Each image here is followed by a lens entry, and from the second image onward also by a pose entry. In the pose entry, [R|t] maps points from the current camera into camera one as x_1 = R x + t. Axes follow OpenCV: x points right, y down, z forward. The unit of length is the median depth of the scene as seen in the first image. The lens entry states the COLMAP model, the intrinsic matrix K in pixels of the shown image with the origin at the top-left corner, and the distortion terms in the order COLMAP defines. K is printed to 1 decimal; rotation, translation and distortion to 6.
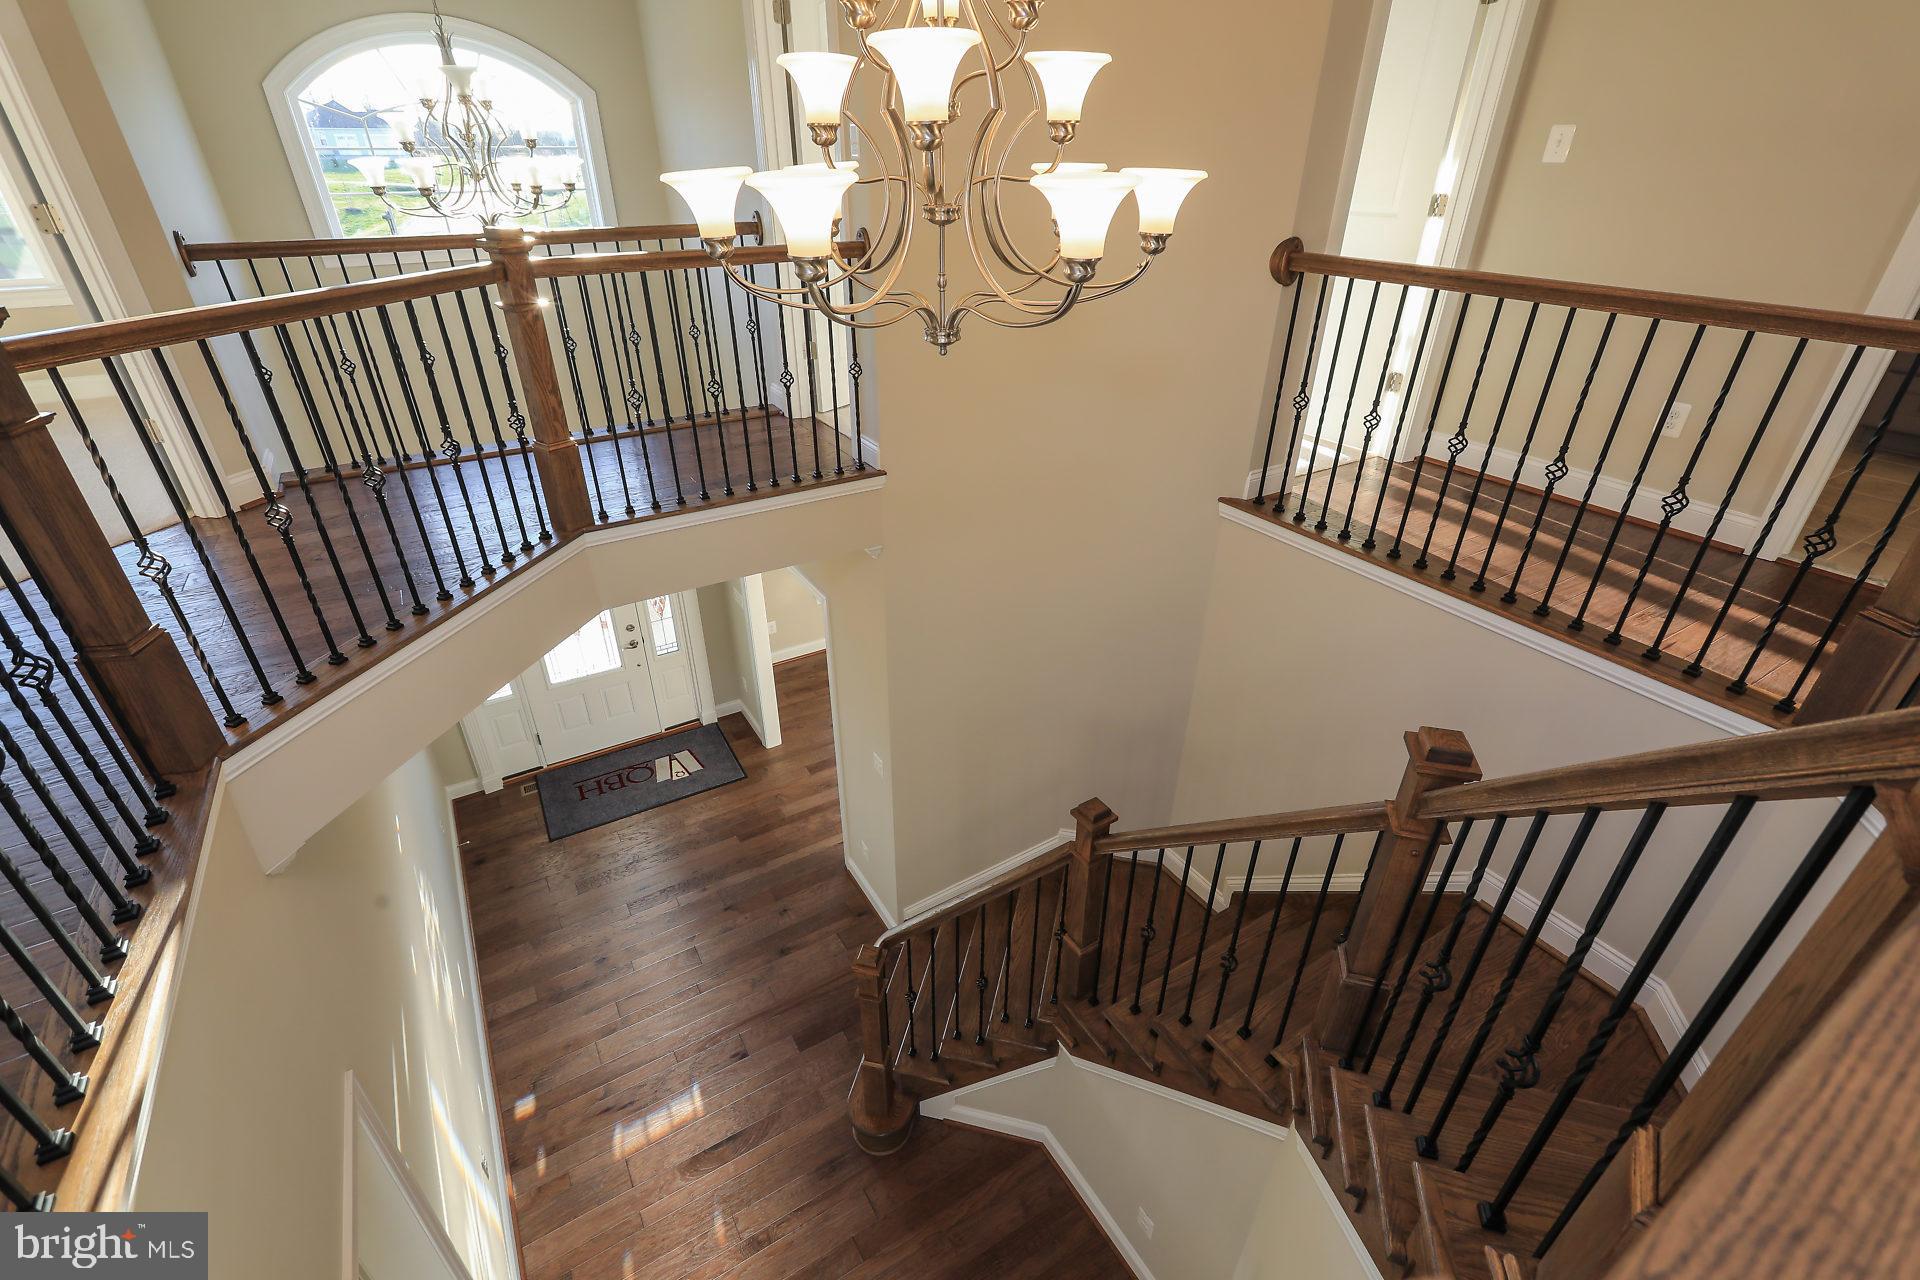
lens RADIAL K [[844.6, 0, 953.6], [0, 844.6, 630.4], [0, 0, 1]] dist [0.000546, -0.000422]
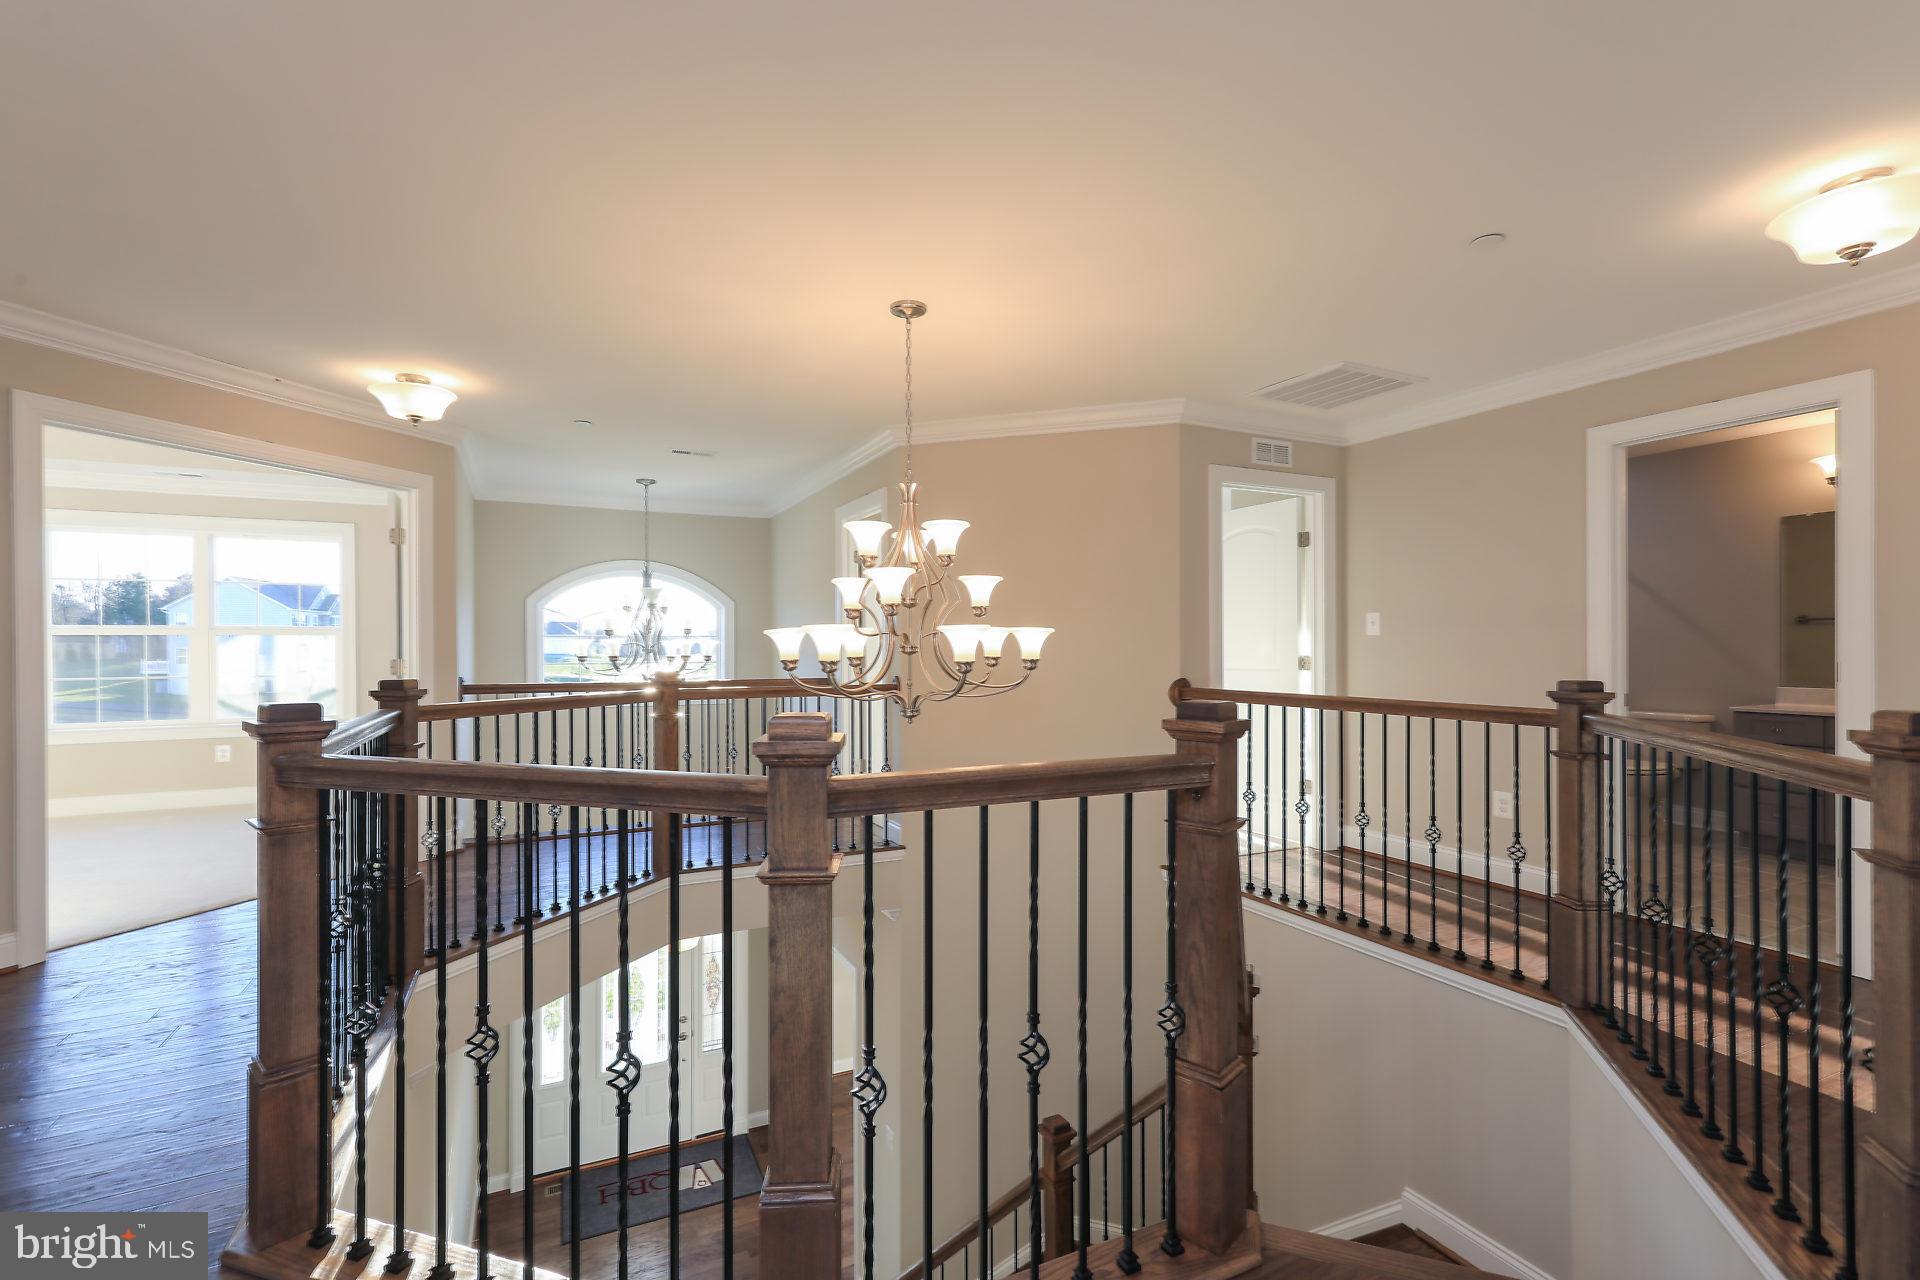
lens RADIAL K [[851.6, 0, 958.7], [0, 851.6, 646.2], [0, 0, 1]] dist [0.003761, 0.000146]
pose [[0.996342, -0.005126, -0.085301, 0.130173], [-0.037909, 0.868091, -0.494955, 0.217168], [0.076587, 0.496378, 0.864722, -0.313475]]
